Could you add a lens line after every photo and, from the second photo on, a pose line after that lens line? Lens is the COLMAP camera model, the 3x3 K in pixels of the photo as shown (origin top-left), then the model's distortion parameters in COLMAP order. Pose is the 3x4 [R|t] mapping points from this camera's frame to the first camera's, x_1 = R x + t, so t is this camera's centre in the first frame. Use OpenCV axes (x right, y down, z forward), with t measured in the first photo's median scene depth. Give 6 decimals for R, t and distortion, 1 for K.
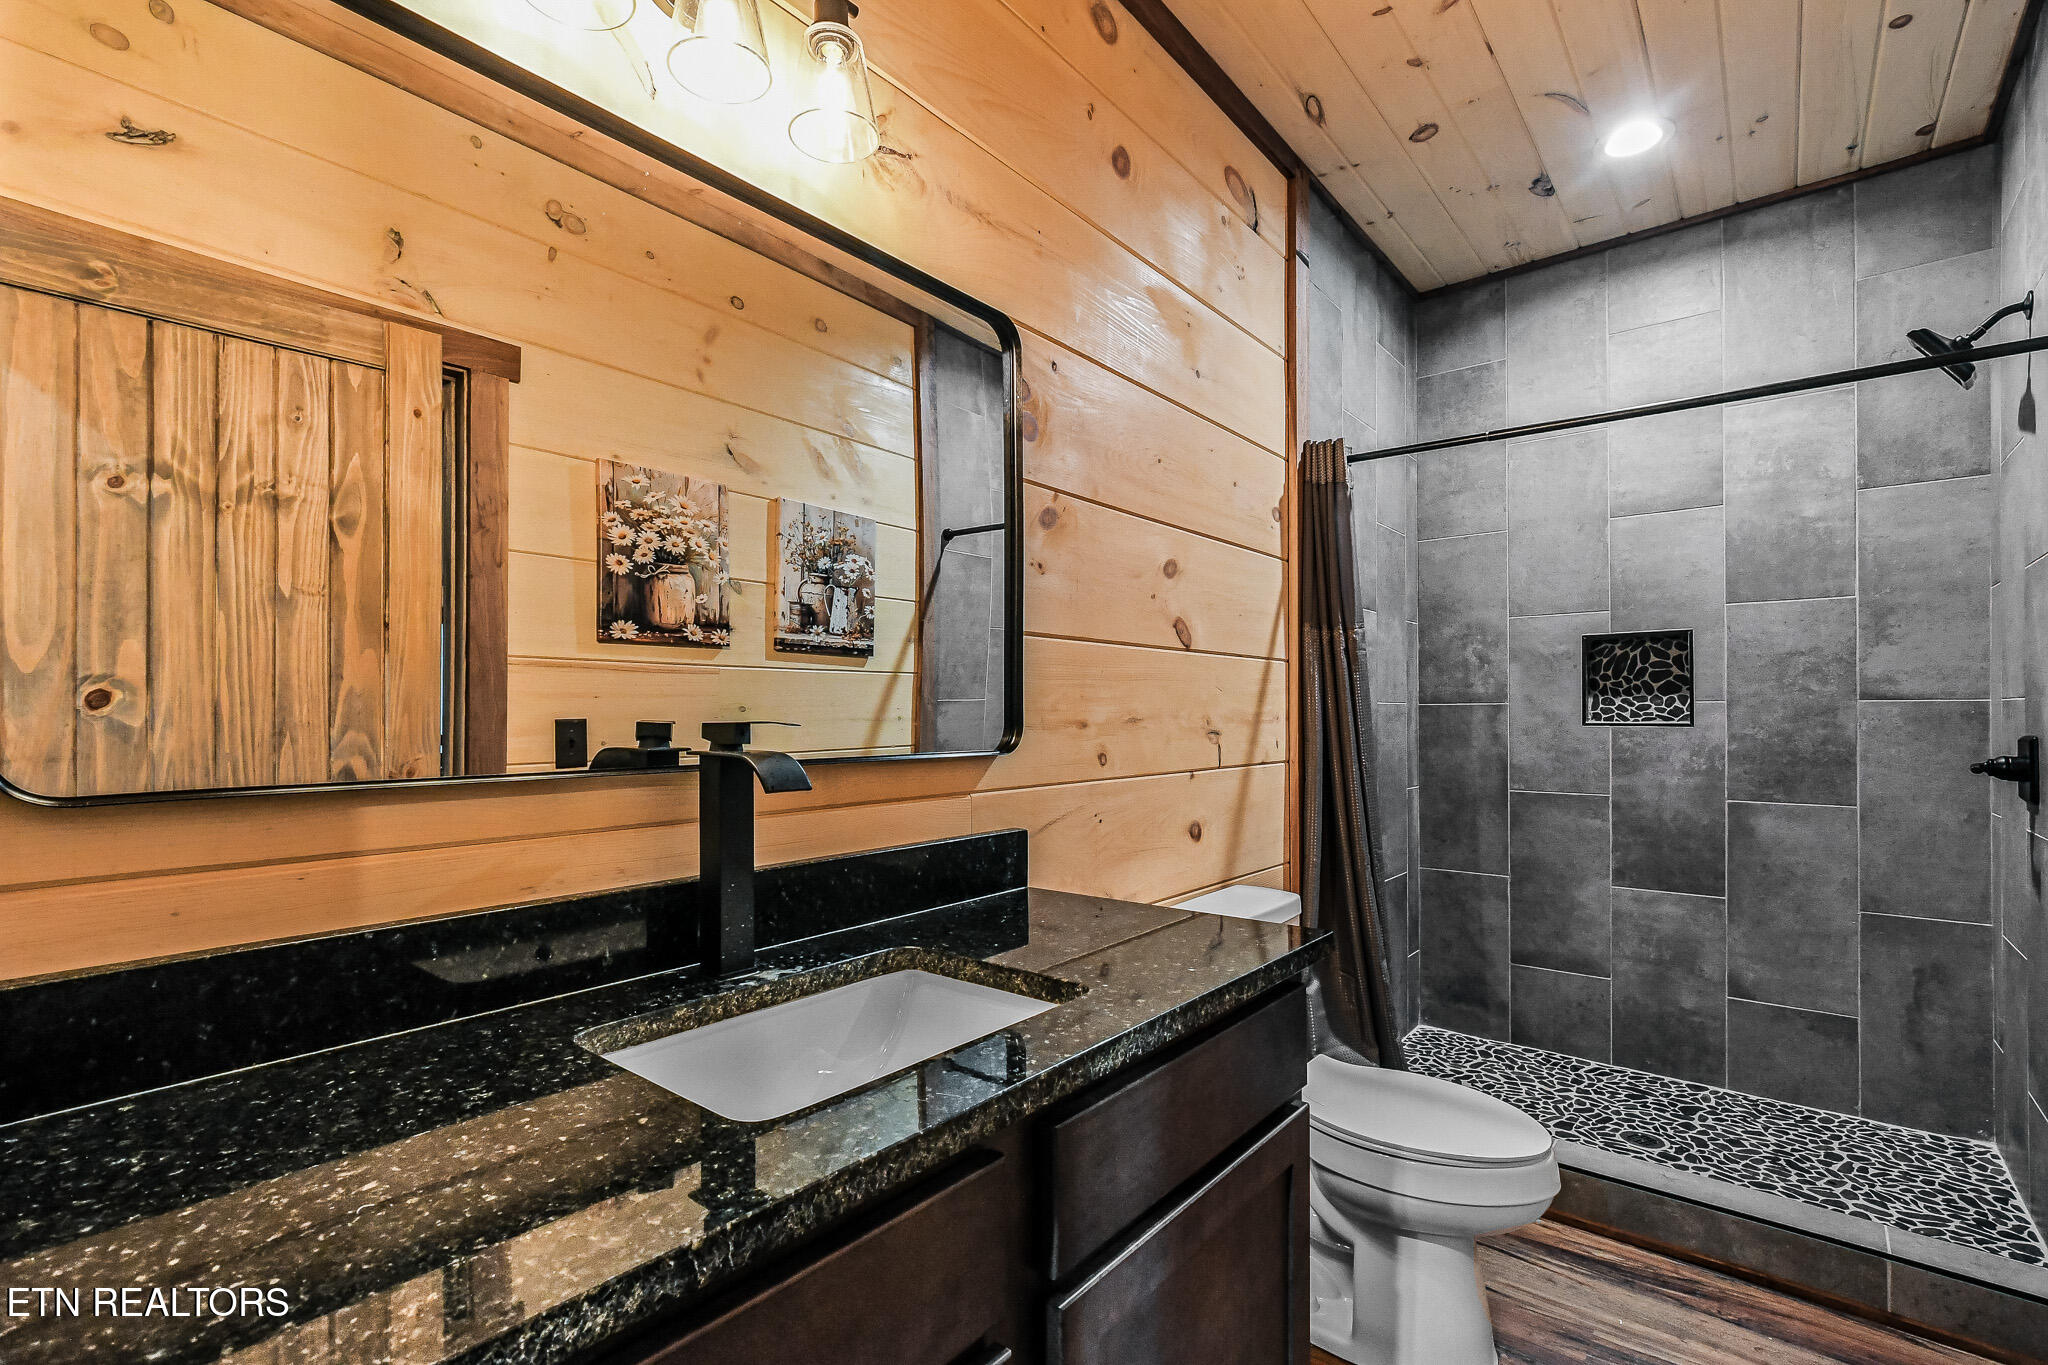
lens RADIAL K [[917.4, 0, 1025.3], [0, 917.4, 701.5], [0, 0, 1]] dist [0.006145, 0.000258]
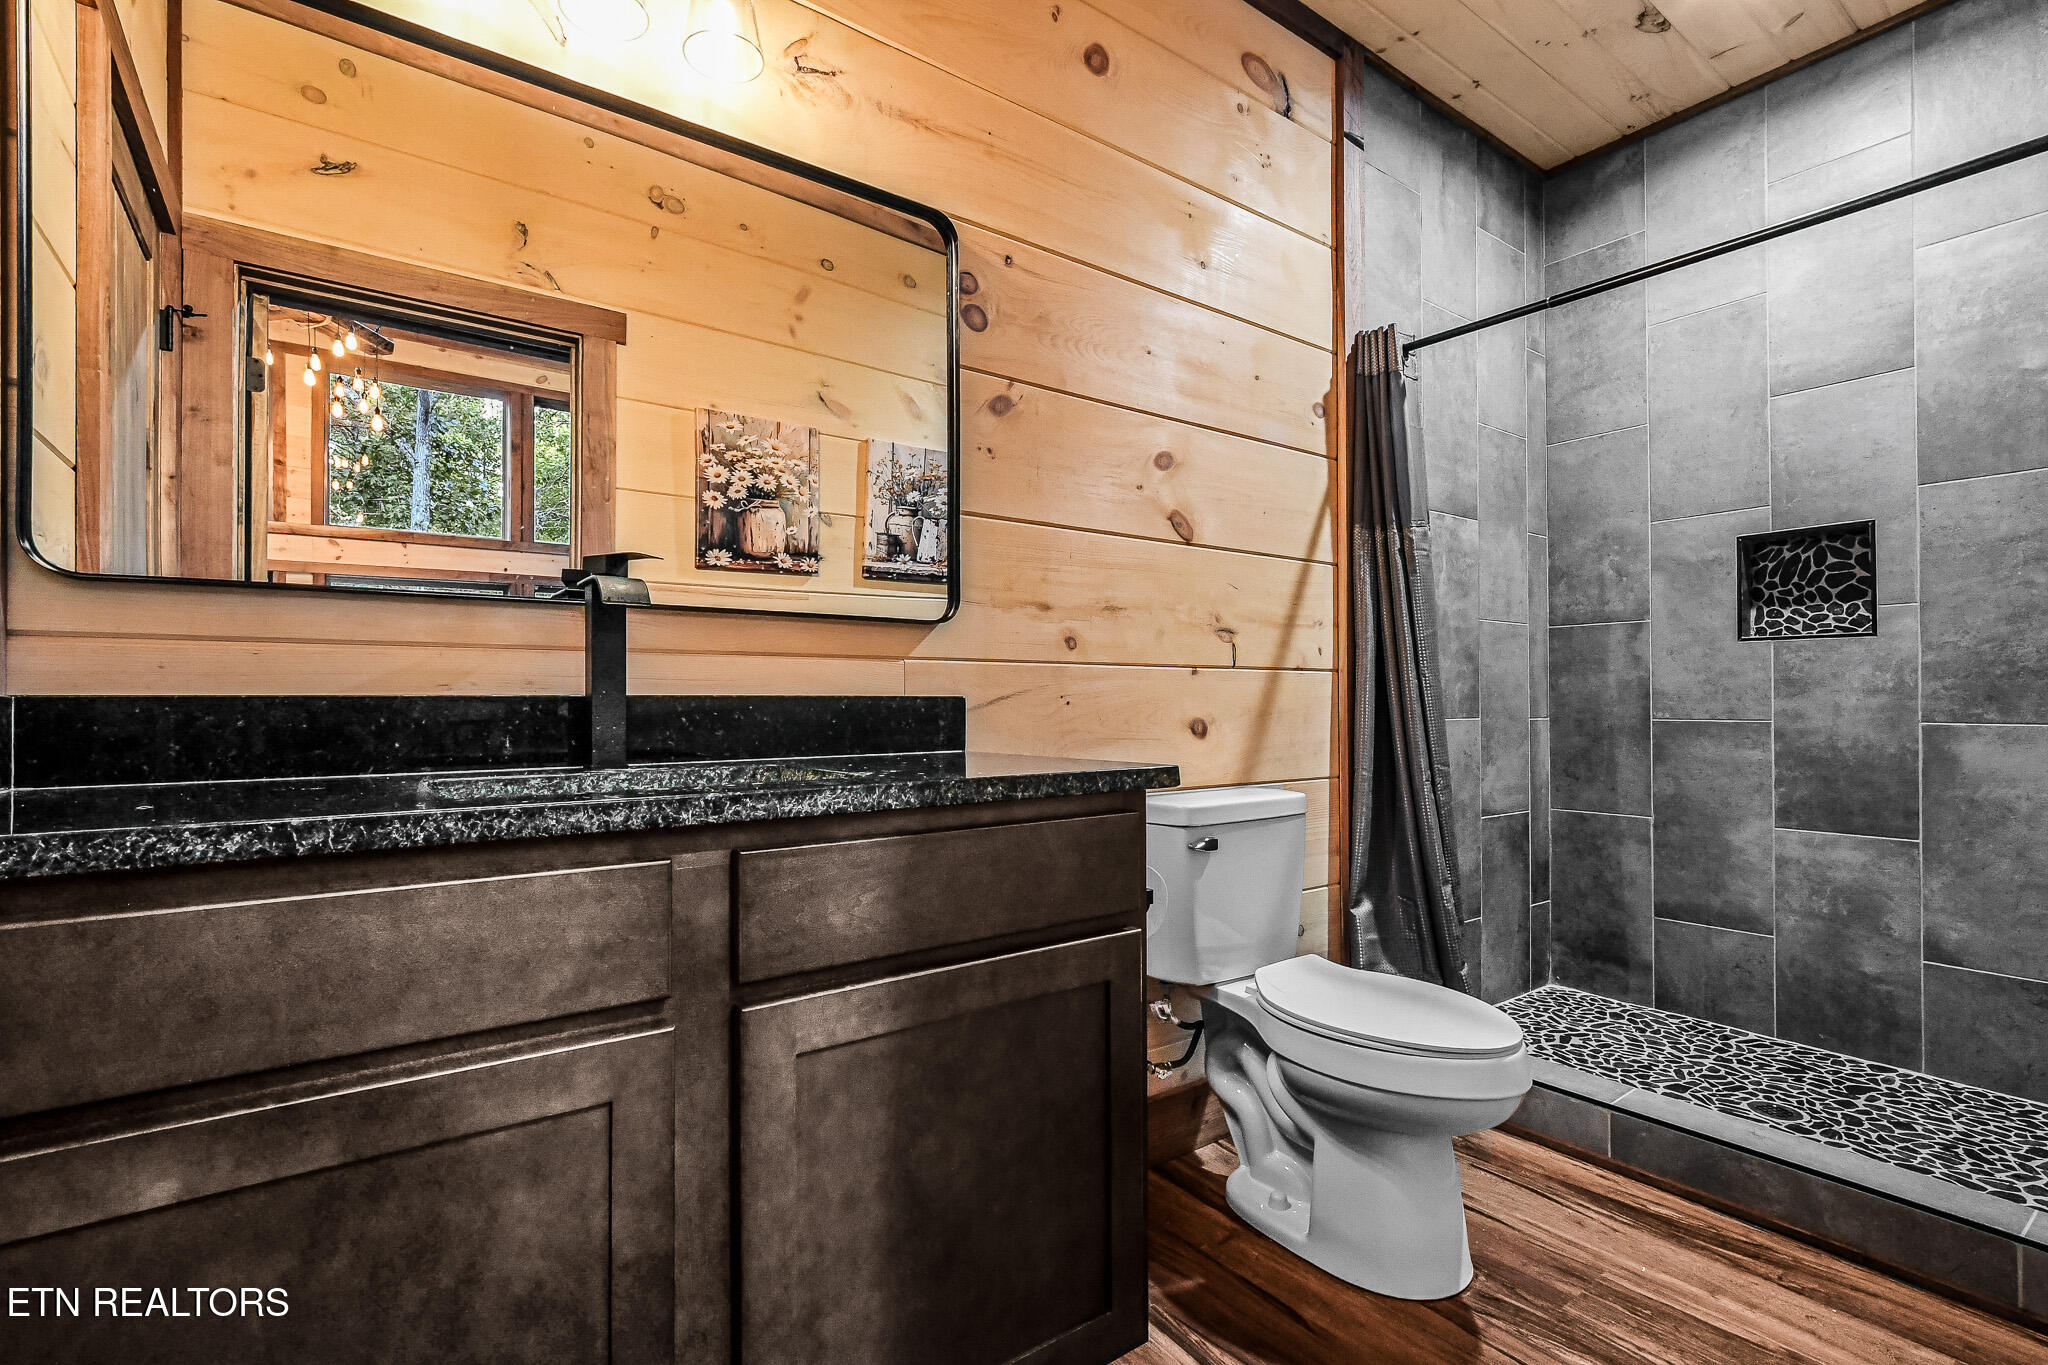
lens RADIAL K [[929.6, 0, 1024.0], [0, 929.6, 682.5], [0, 0, 1]] dist [-0.000950, 0.003313]
pose [[0.968256, -0.002690, -0.249946, 0.197889], [0.001374, 0.999984, -0.005438, 0.076705], [0.249957, 0.004922, 0.968245, -0.010520]]
